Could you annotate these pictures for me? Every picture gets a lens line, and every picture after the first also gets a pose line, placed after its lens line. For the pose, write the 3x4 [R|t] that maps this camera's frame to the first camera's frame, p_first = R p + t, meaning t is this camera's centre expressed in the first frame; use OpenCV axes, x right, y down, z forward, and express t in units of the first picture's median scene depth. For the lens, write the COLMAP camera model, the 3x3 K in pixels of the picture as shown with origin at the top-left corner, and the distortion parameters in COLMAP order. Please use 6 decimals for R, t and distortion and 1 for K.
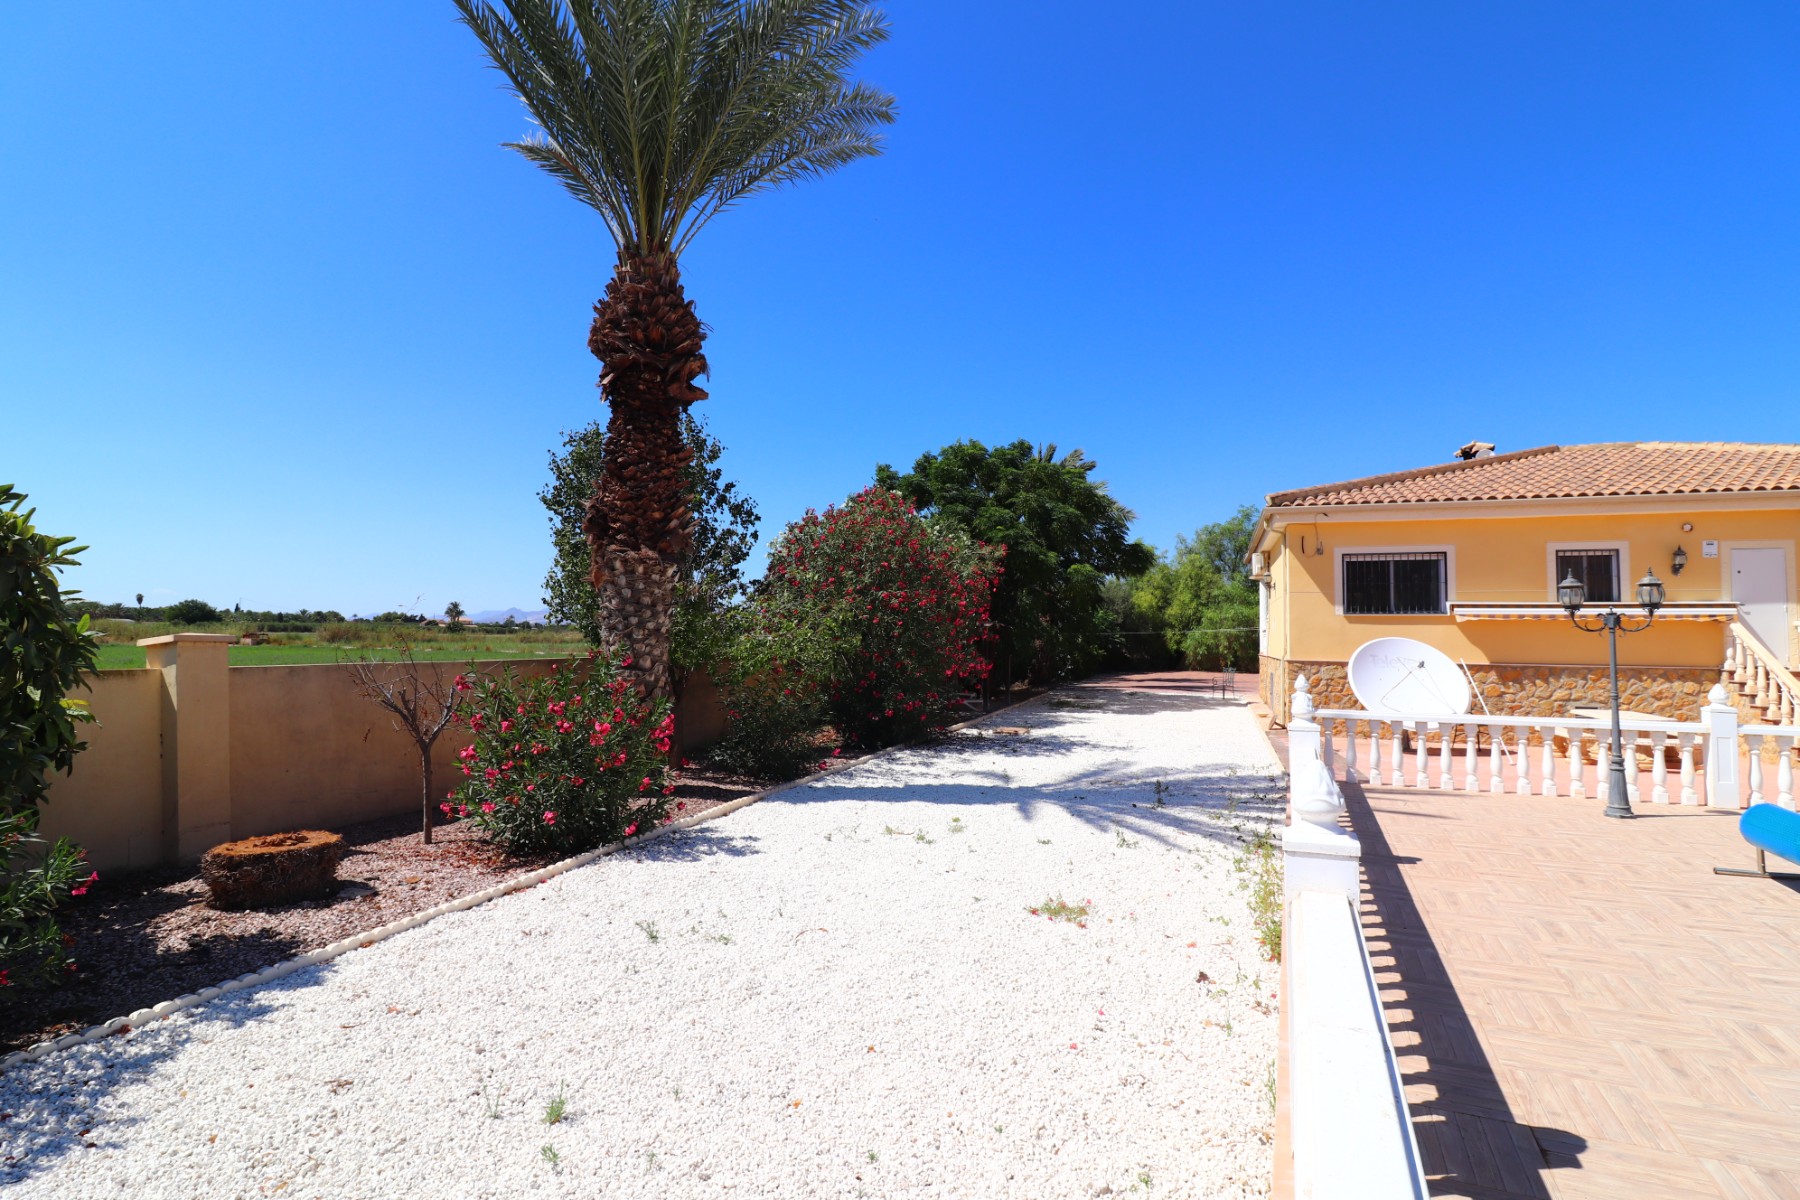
lens RADIAL K [[840.8, 0, 877.7], [0, 840.8, 603.6], [0, 0, 1]] dist [-0.001067, -0.013776]
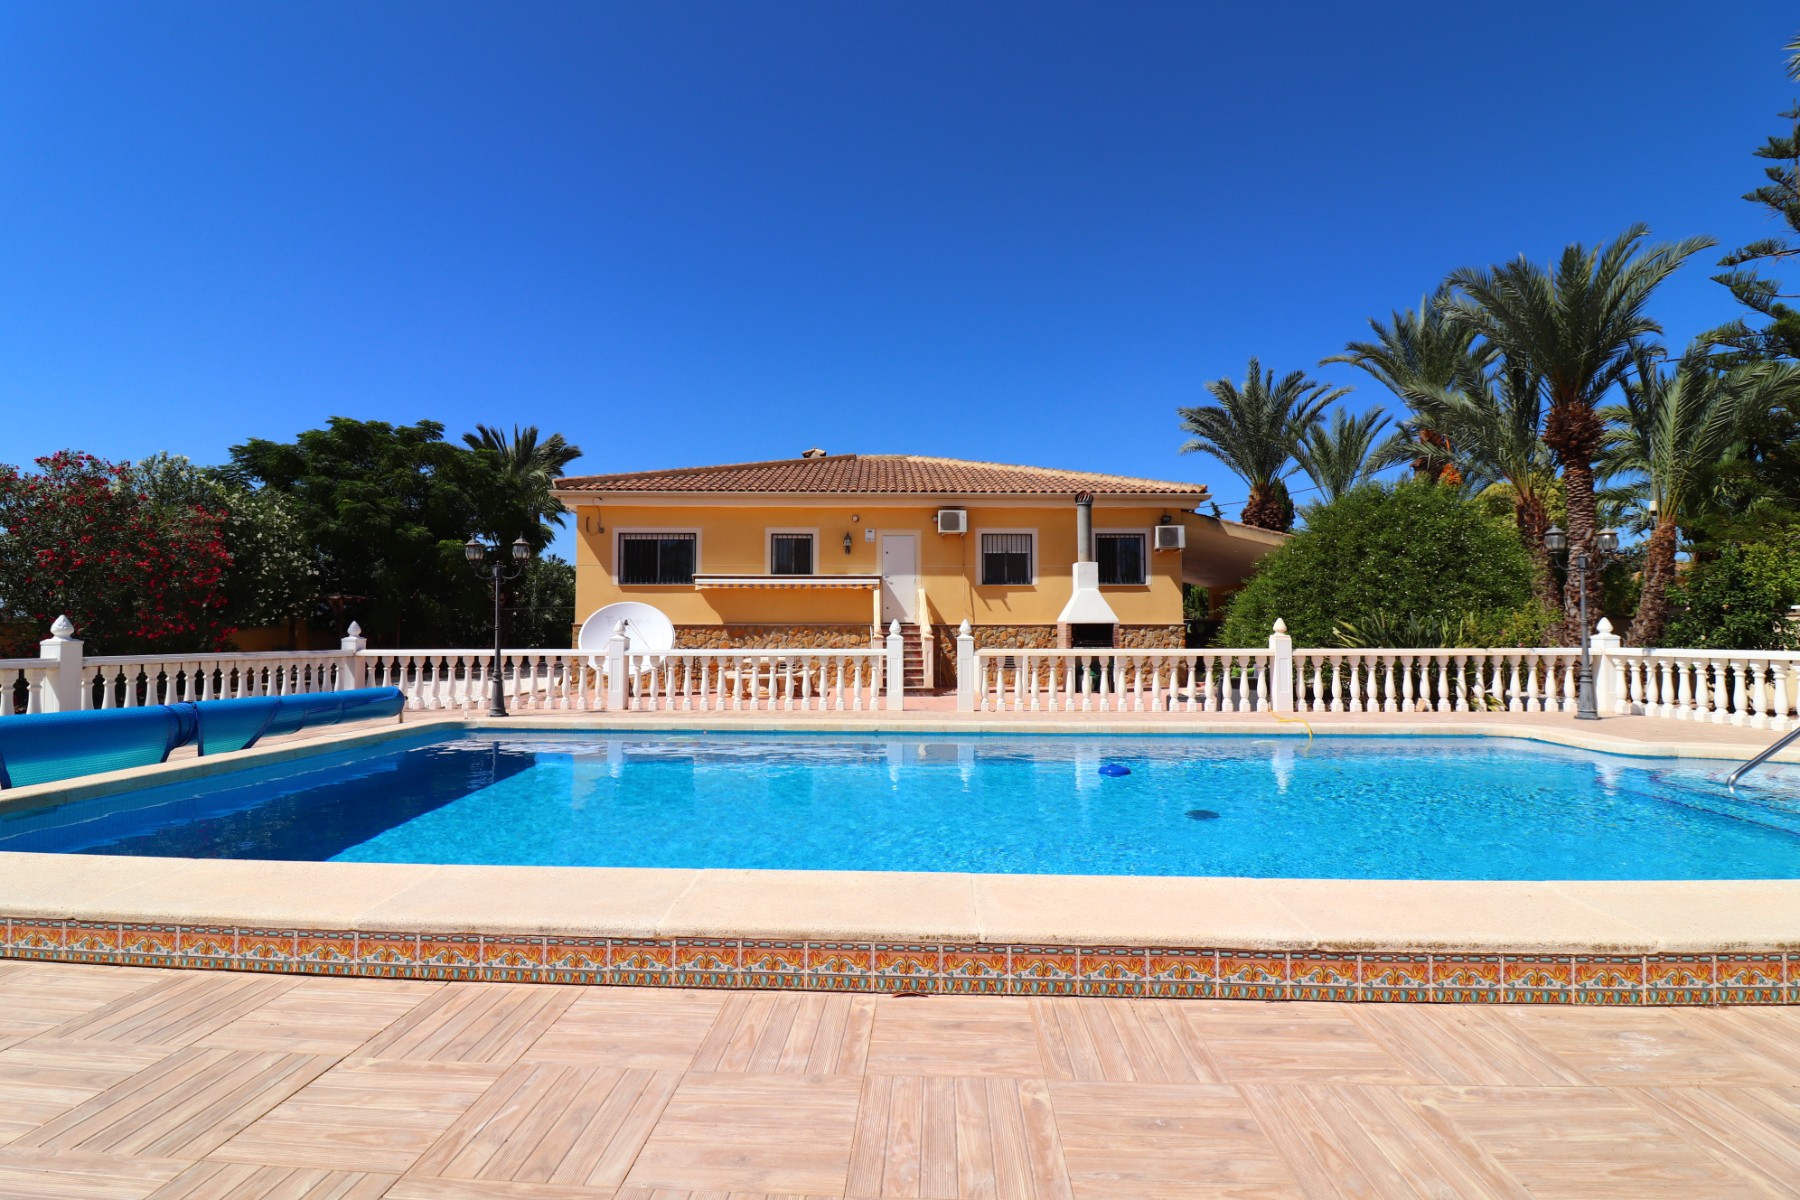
lens RADIAL K [[839.0, 0, 891.8], [0, 839.0, 594.9], [0, 0, 1]] dist [-0.009567, -0.000668]
pose [[0.926728, 0.003512, 0.375716, 0.526592], [-0.003716, 0.999993, -0.000180, 0.030110], [-0.375714, -0.001229, 0.926735, -0.262224]]
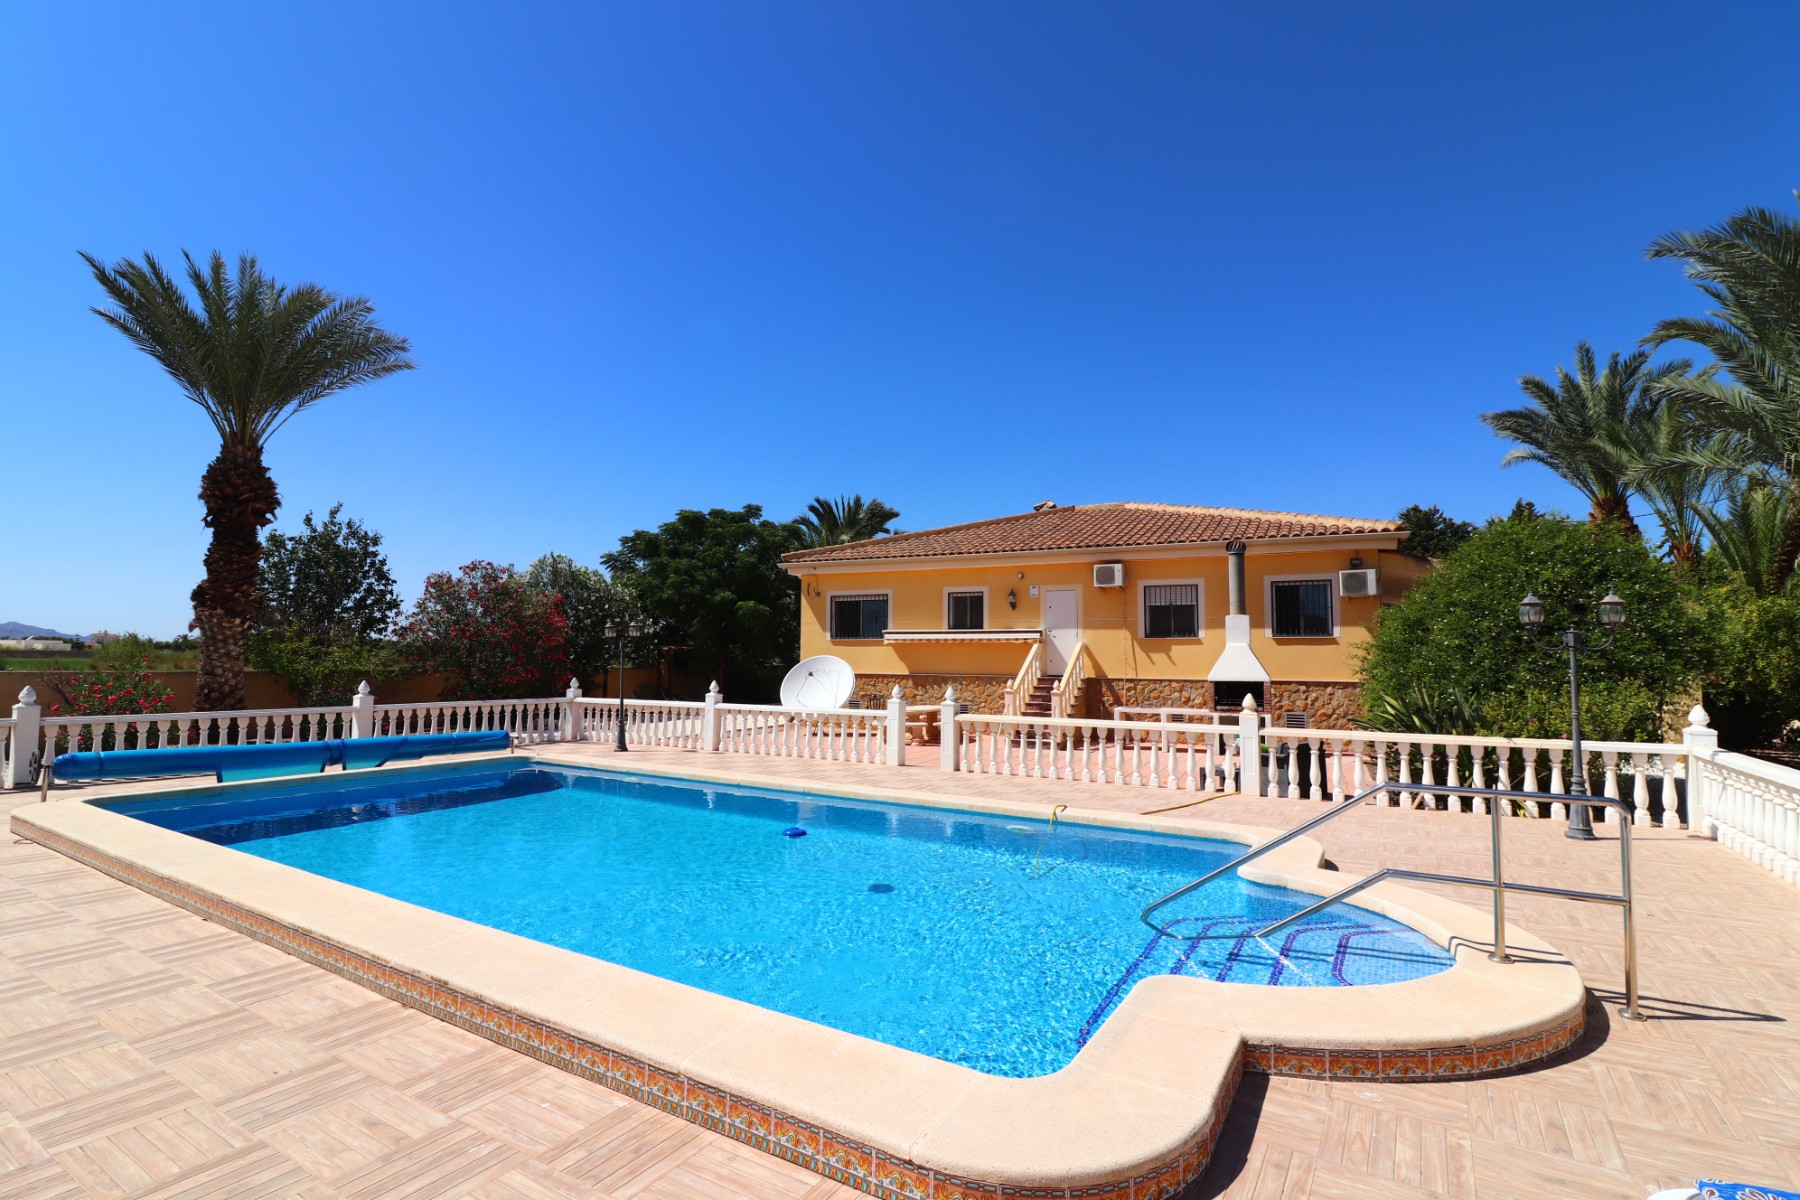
lens RADIAL K [[840.1, 0, 900.0], [0, 840.1, 600.0], [0, 0, 1]] dist [-0.002894, -0.013174]
pose [[0.993501, -0.013034, -0.113077, 0.932377], [0.009815, 0.999532, -0.028978, -0.011905], [0.113402, 0.027680, 0.993164, -0.428234]]
